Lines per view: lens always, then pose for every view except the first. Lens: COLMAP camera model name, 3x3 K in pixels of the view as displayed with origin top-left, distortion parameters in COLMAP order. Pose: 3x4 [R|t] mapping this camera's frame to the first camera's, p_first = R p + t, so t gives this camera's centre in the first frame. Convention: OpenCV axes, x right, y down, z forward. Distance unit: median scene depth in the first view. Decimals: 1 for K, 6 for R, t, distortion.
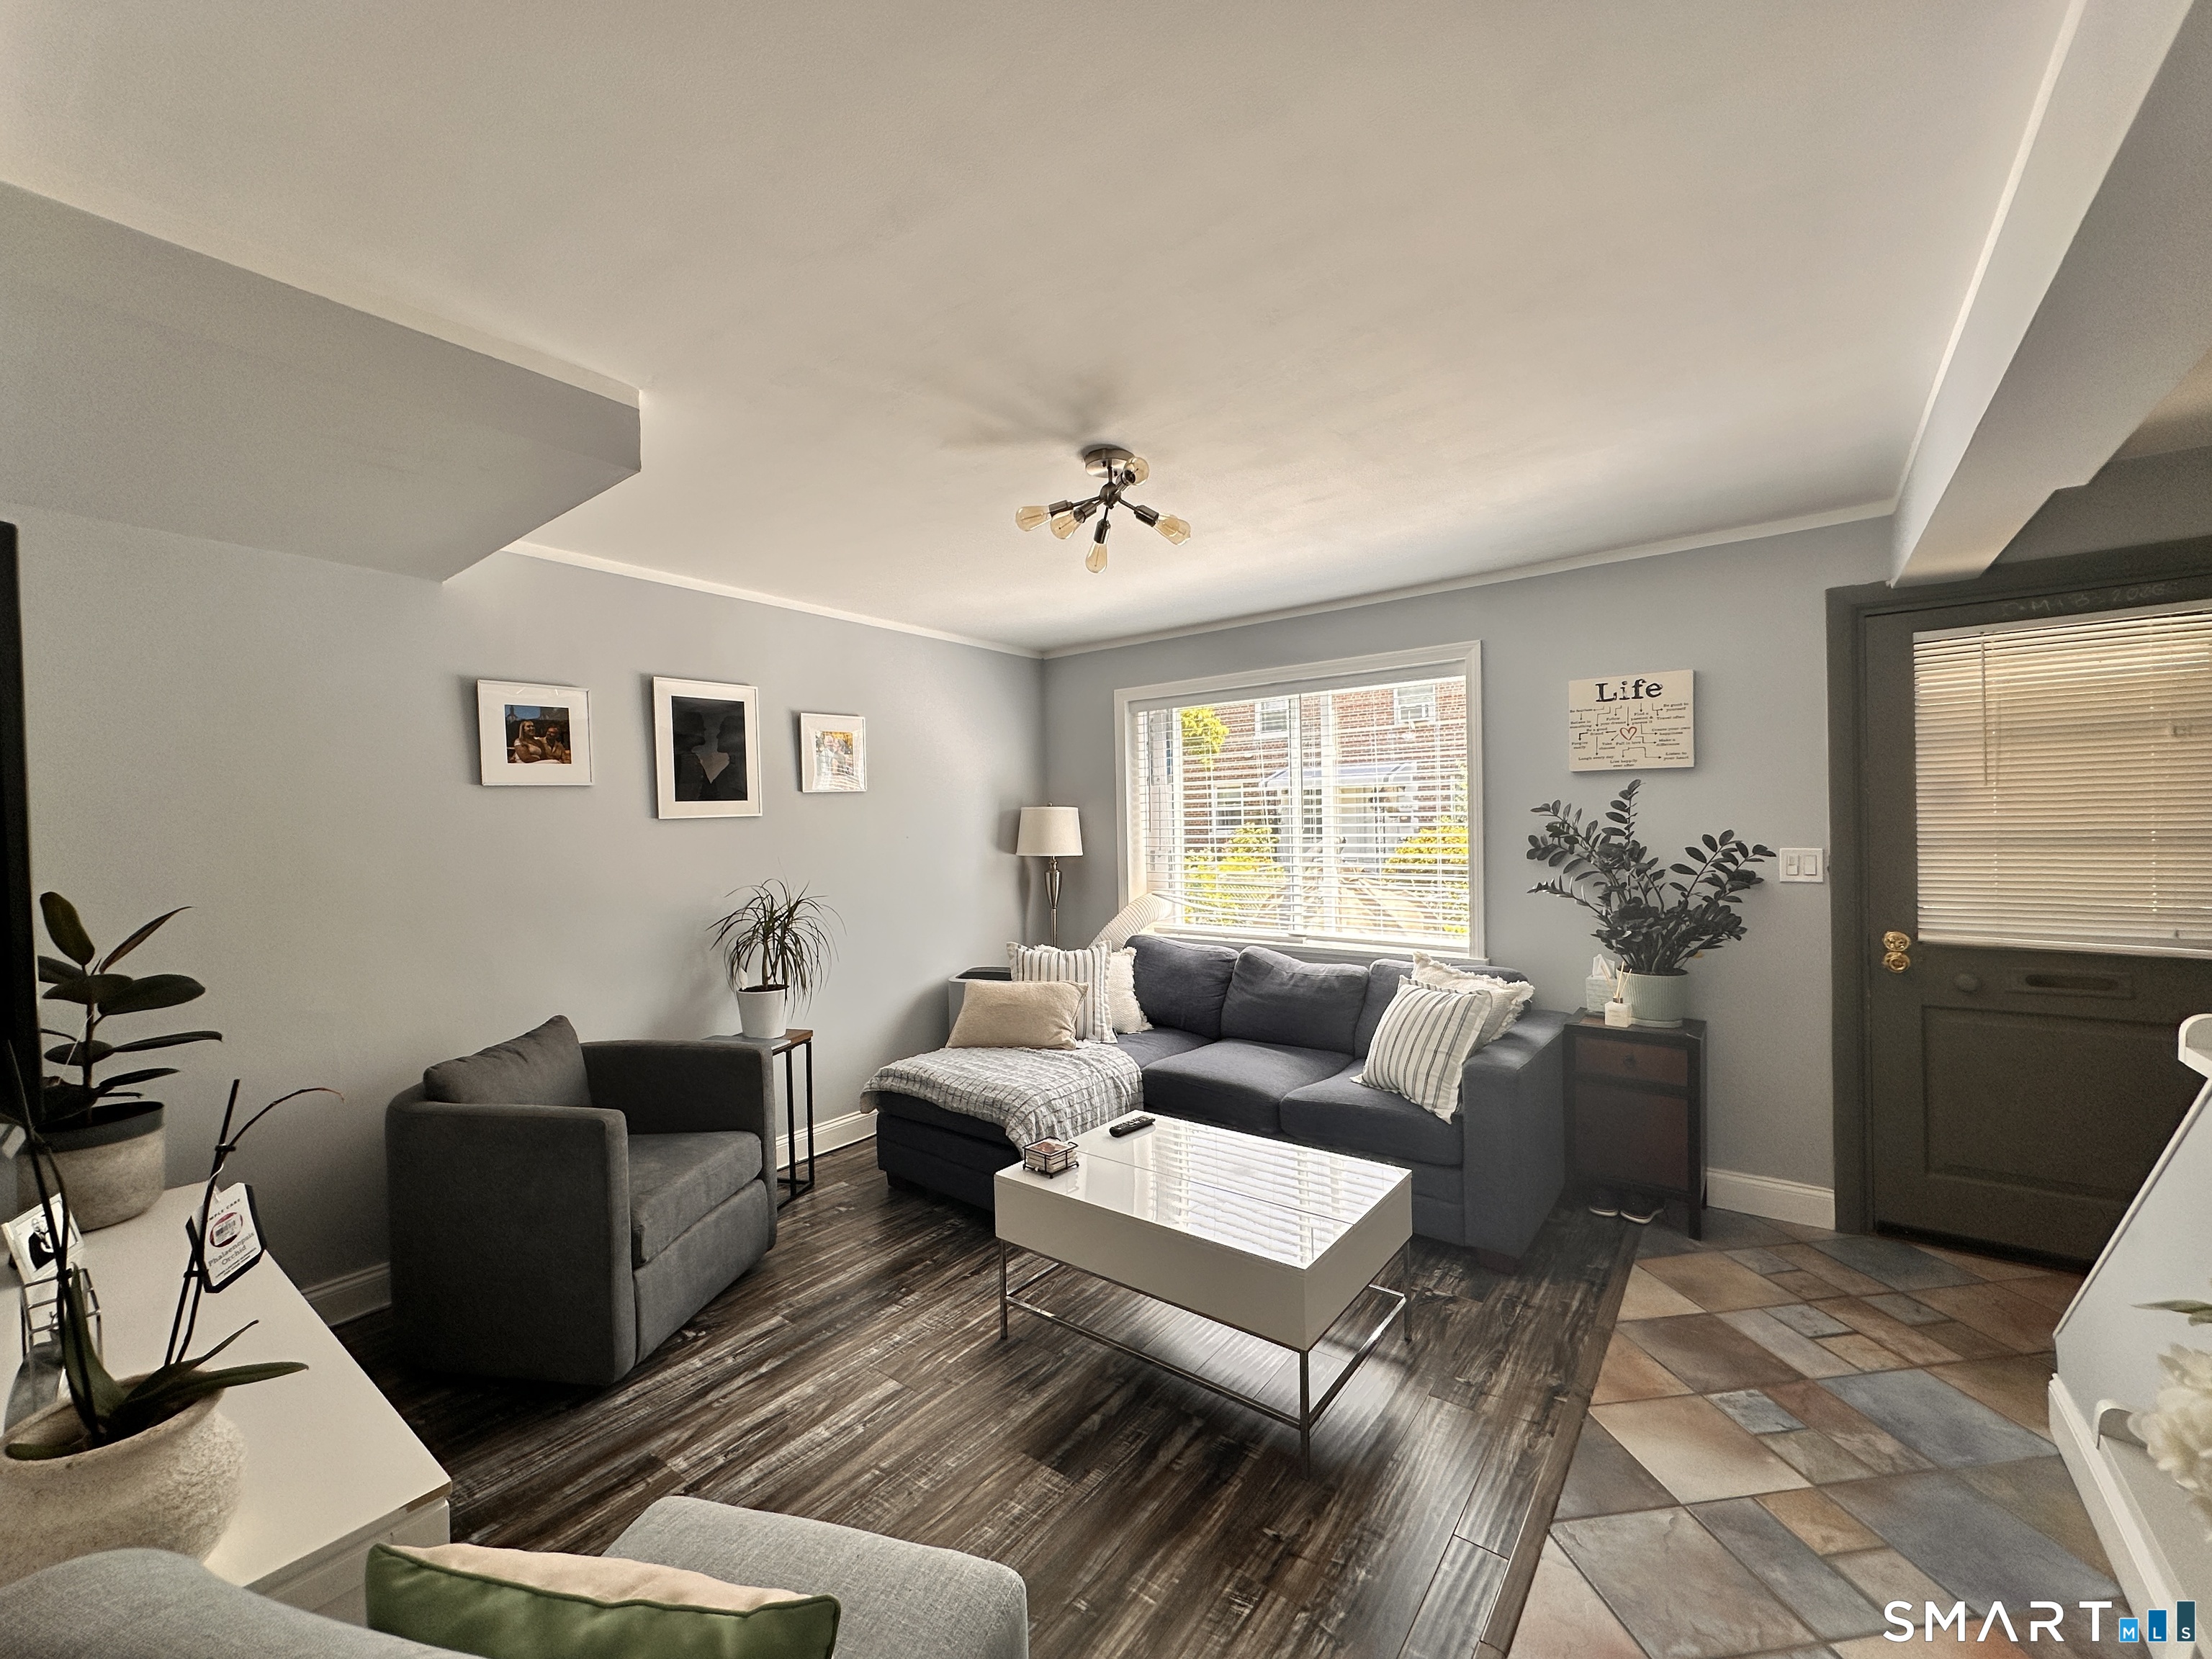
lens RADIAL K [[883.7, 0, 1107.2], [0, 883.7, 827.2], [0, 0, 1]] dist [-0.002778, 0.000225]
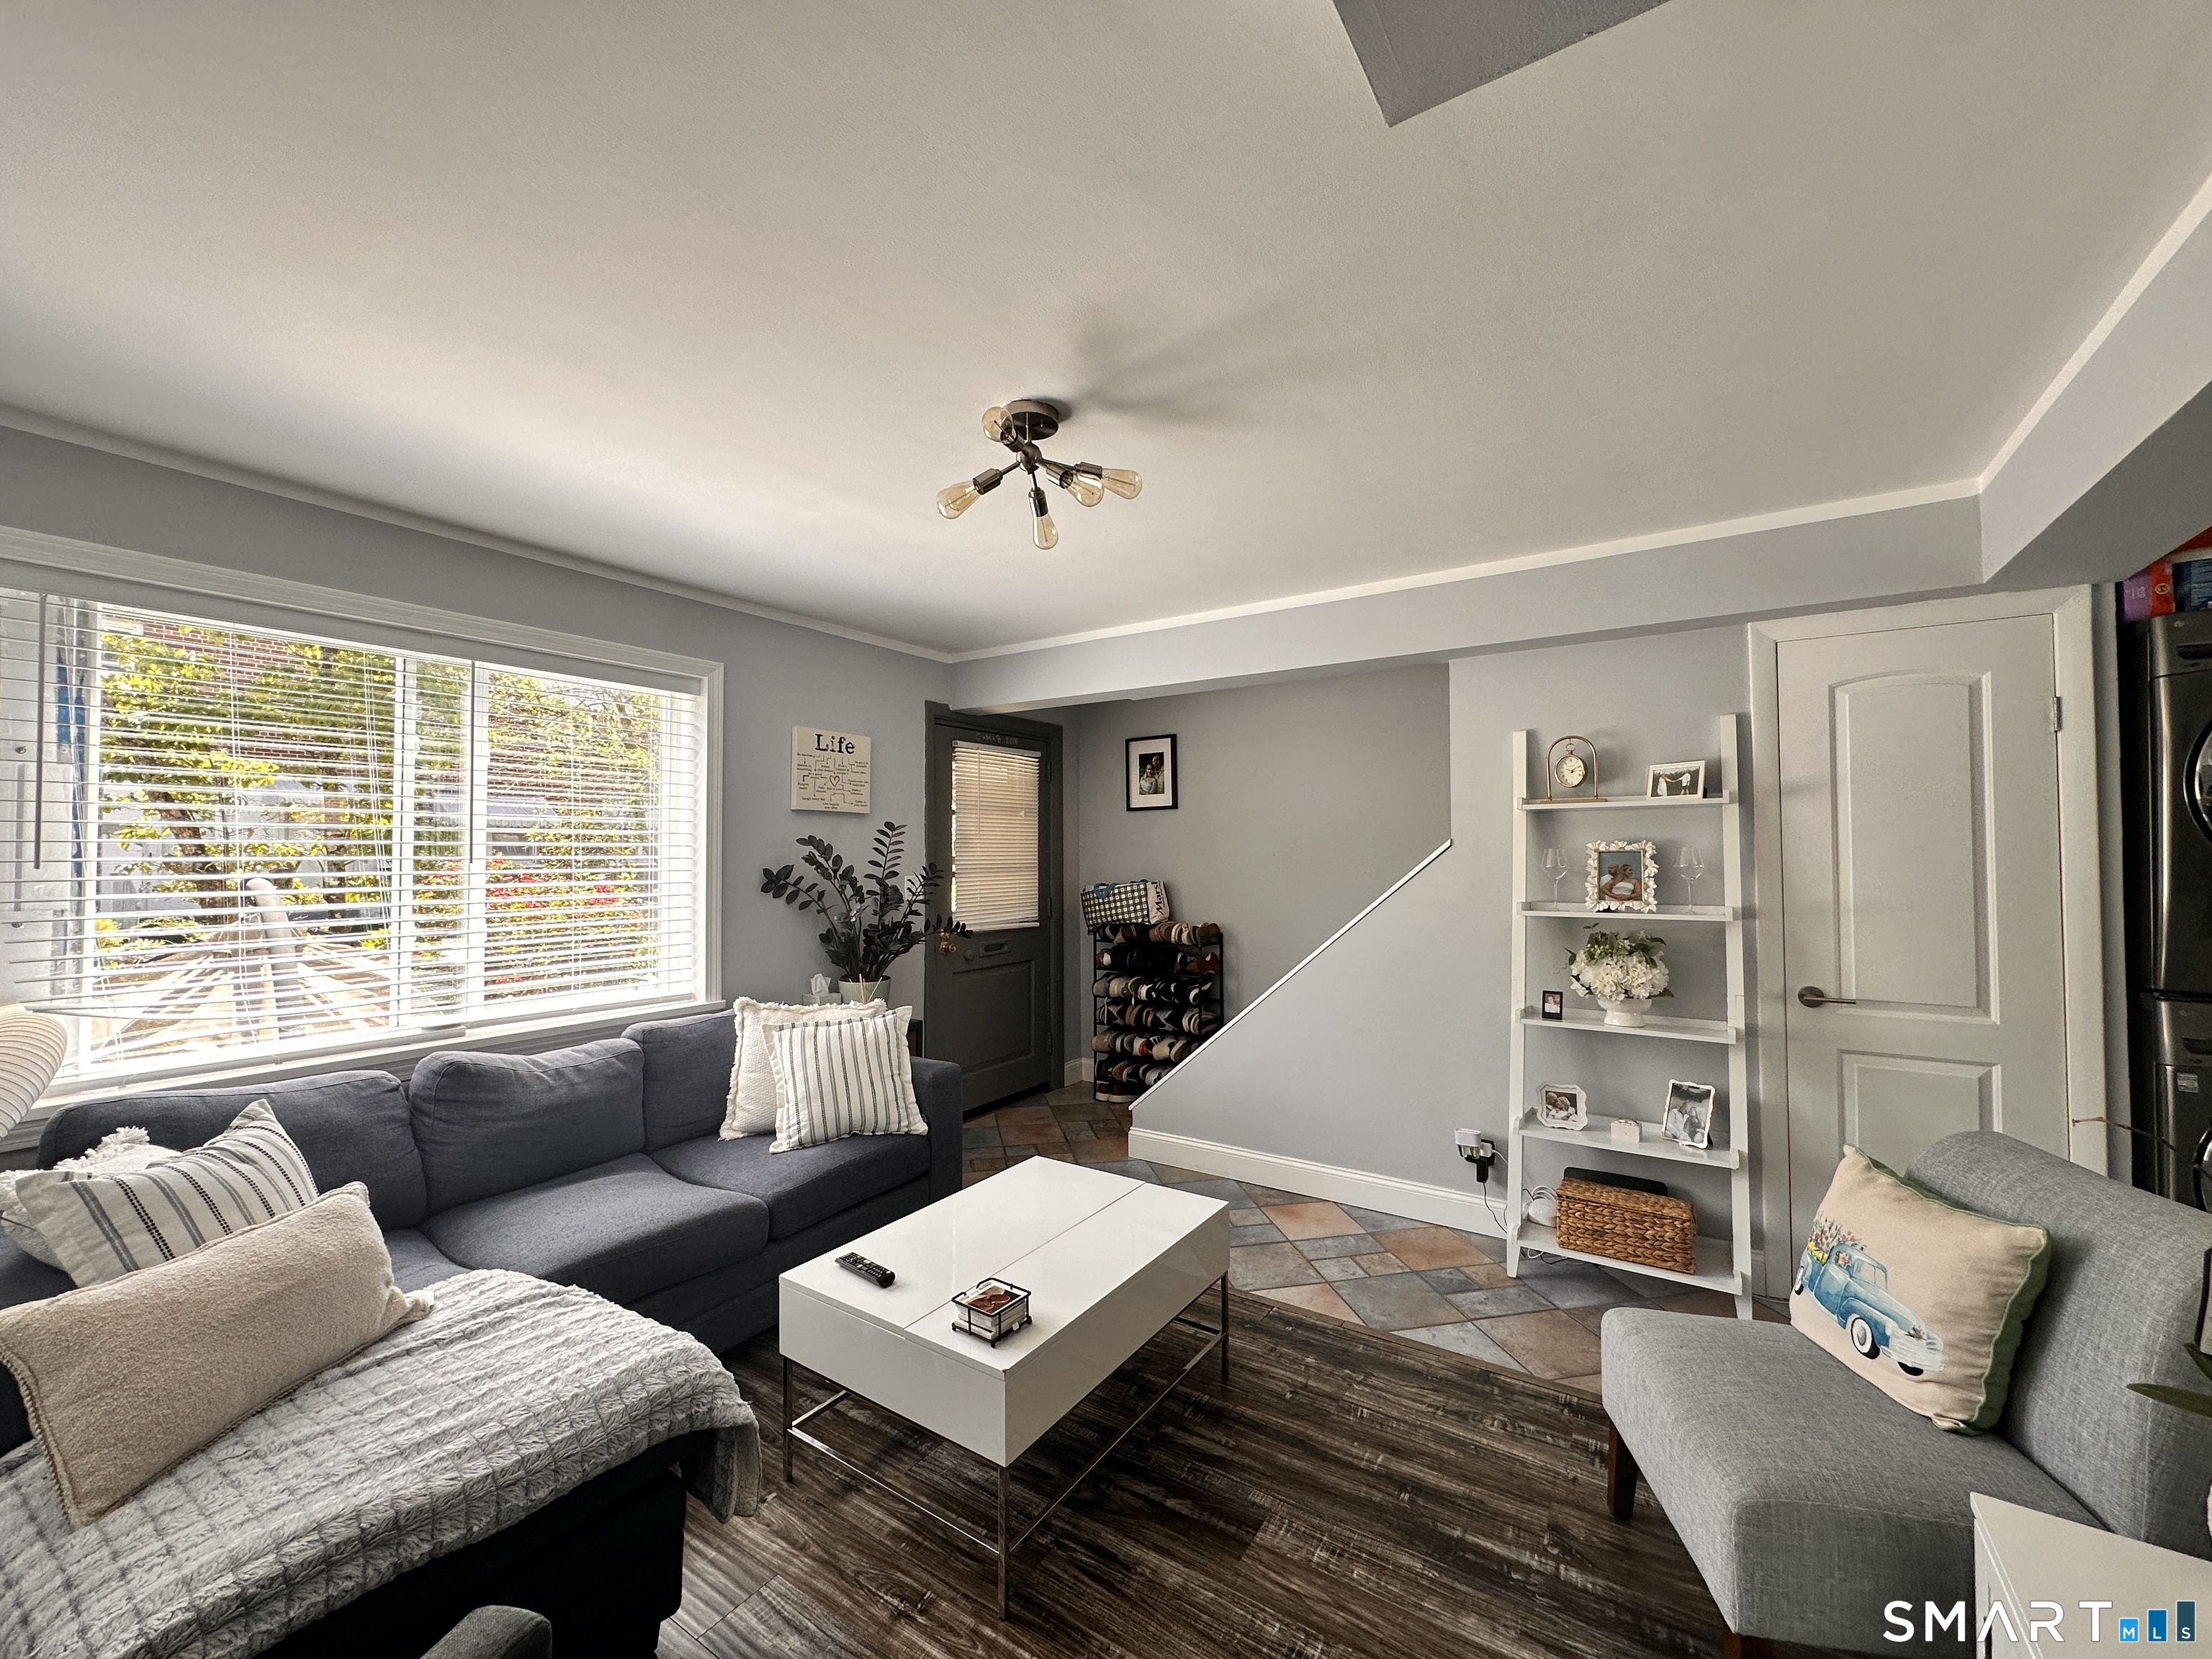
lens RADIAL K [[883.7, 0, 1103.9], [0, 883.7, 827.2], [0, 0, 1]] dist [-0.002778, 0.000225]
pose [[-0.063855, 0.046943, 0.996855, -0.674742], [0.006196, 0.998892, -0.046642, 0.013674], [-0.997940, 0.003198, -0.064075, 0.805363]]
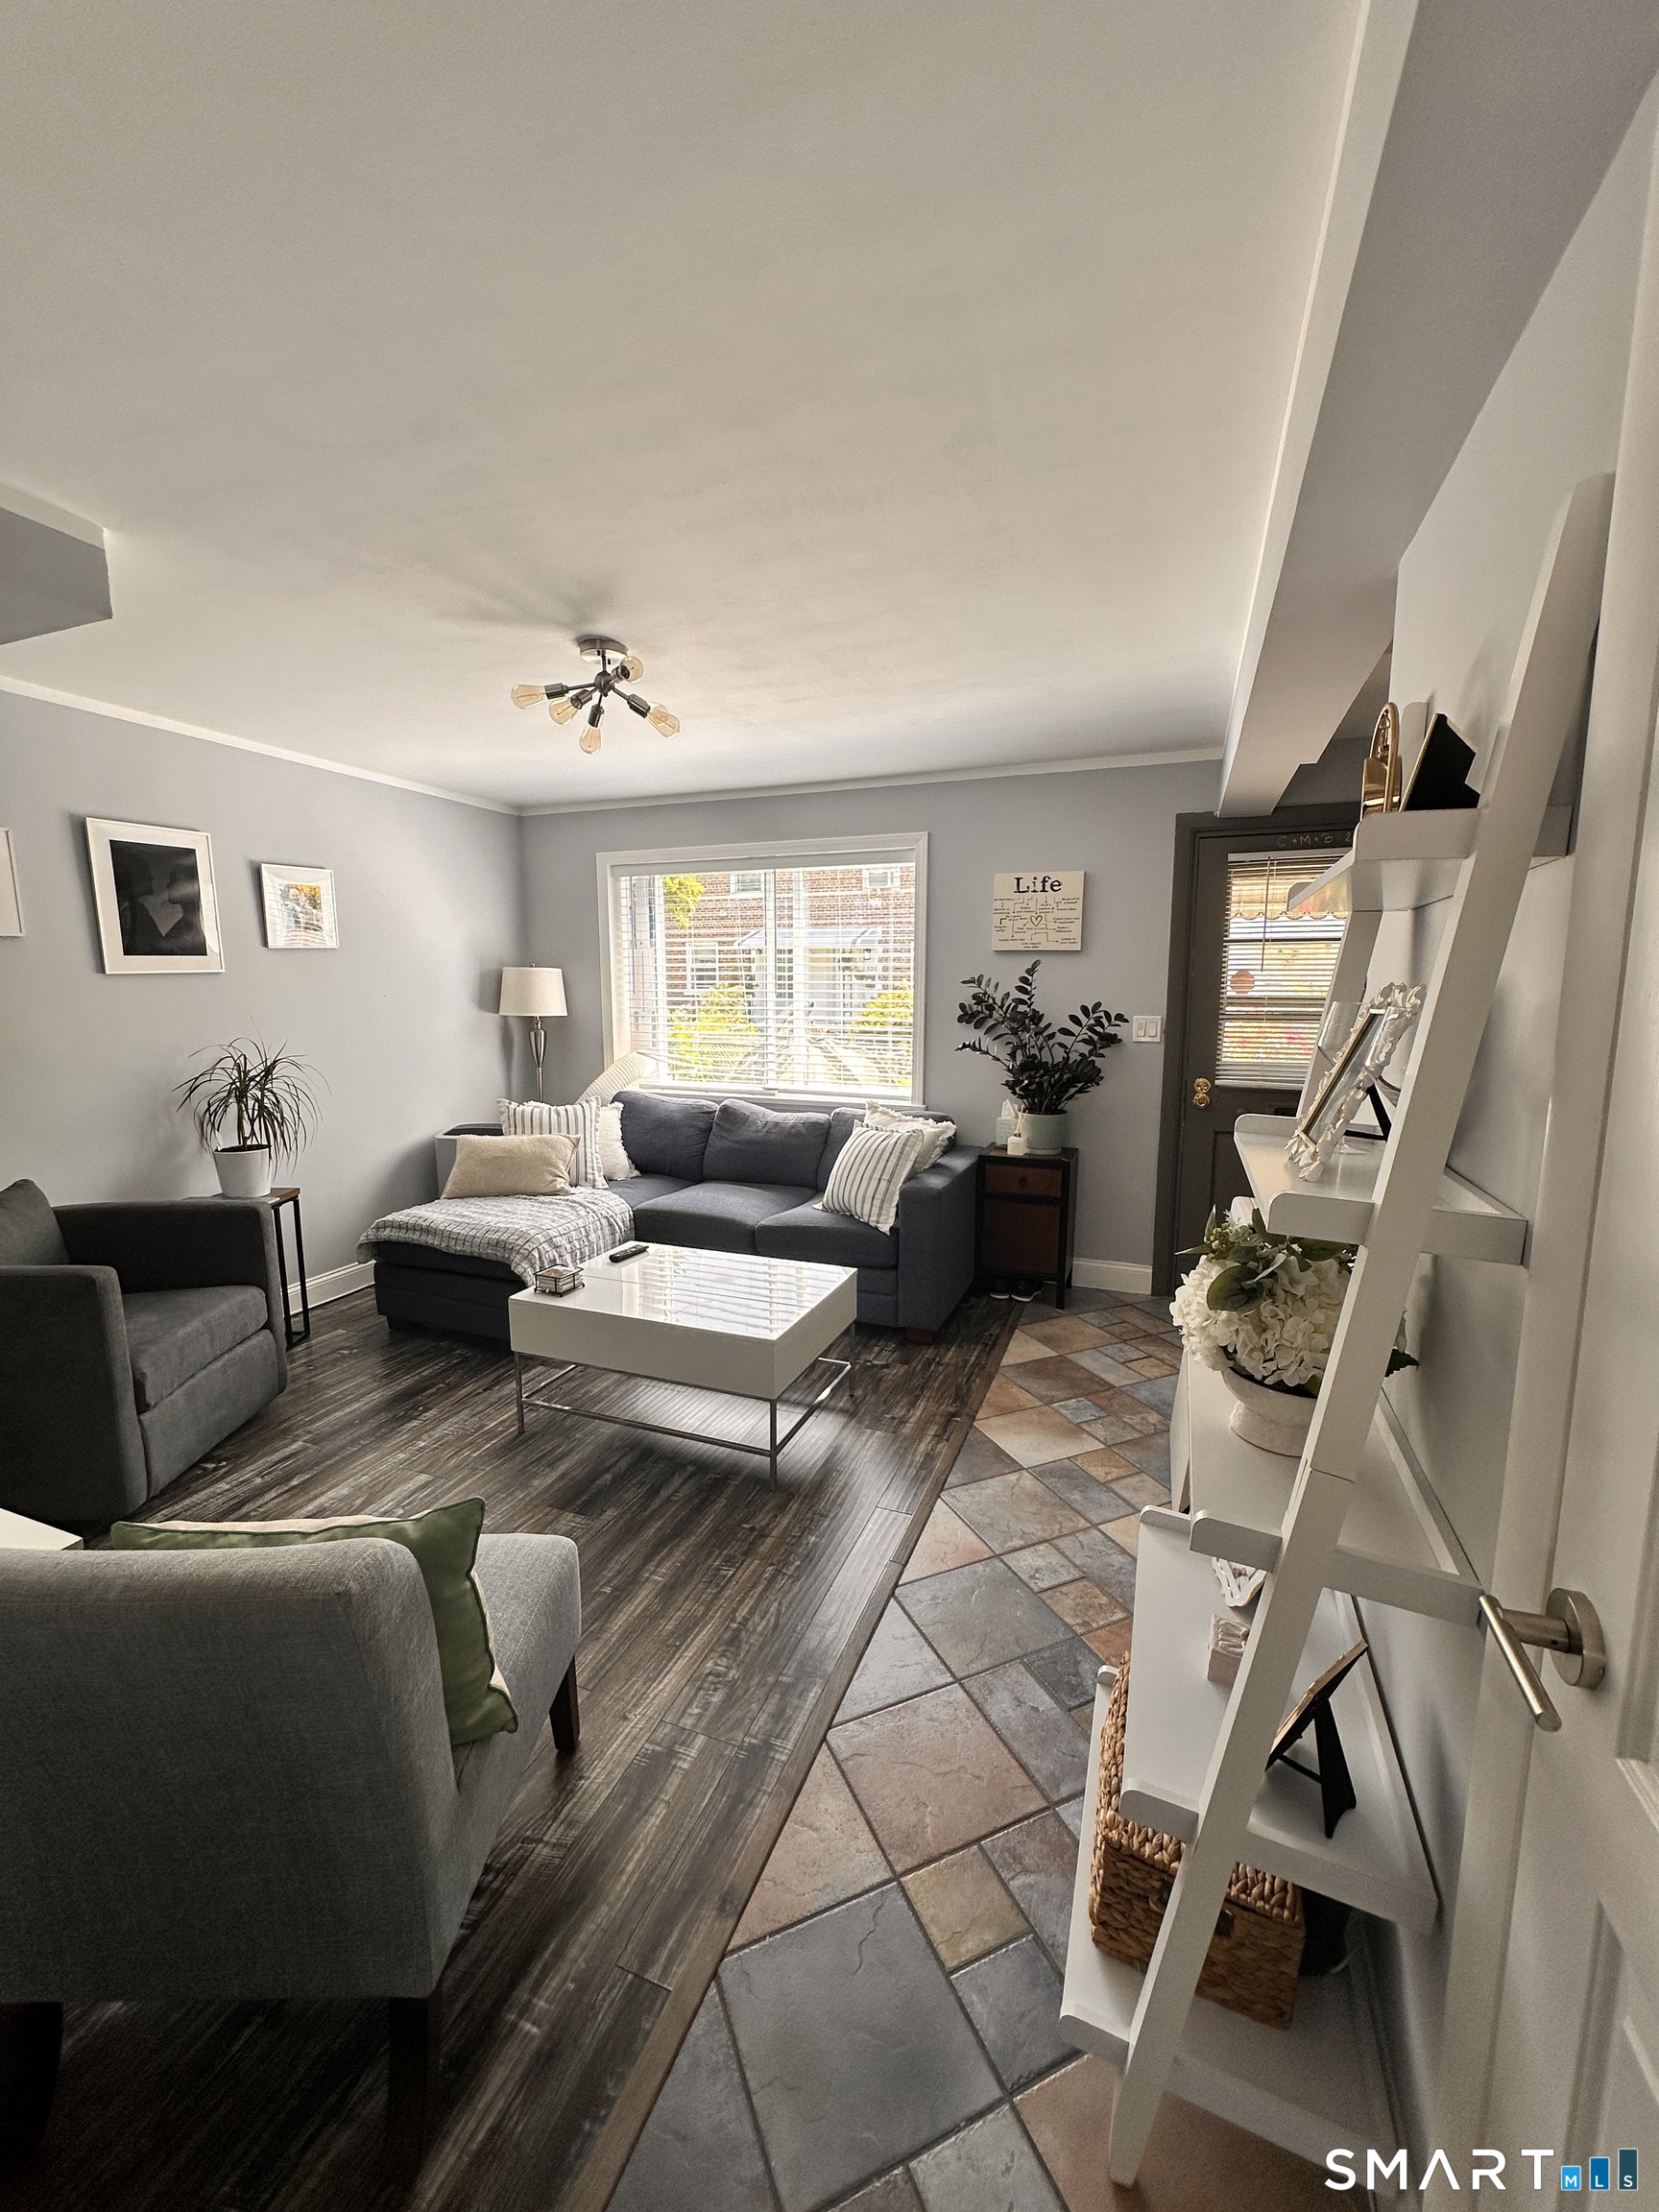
lens RADIAL K [[883.7, 0, 829.7], [0, 883.7, 1104.3], [0, 0, 1]] dist [-0.002778, 0.000225]
pose [[0.961245, -0.019108, 0.275031, -0.031423], [-0.017757, 0.991233, 0.130928, -0.009838], [-0.275122, -0.130737, 0.952479, -0.139462]]
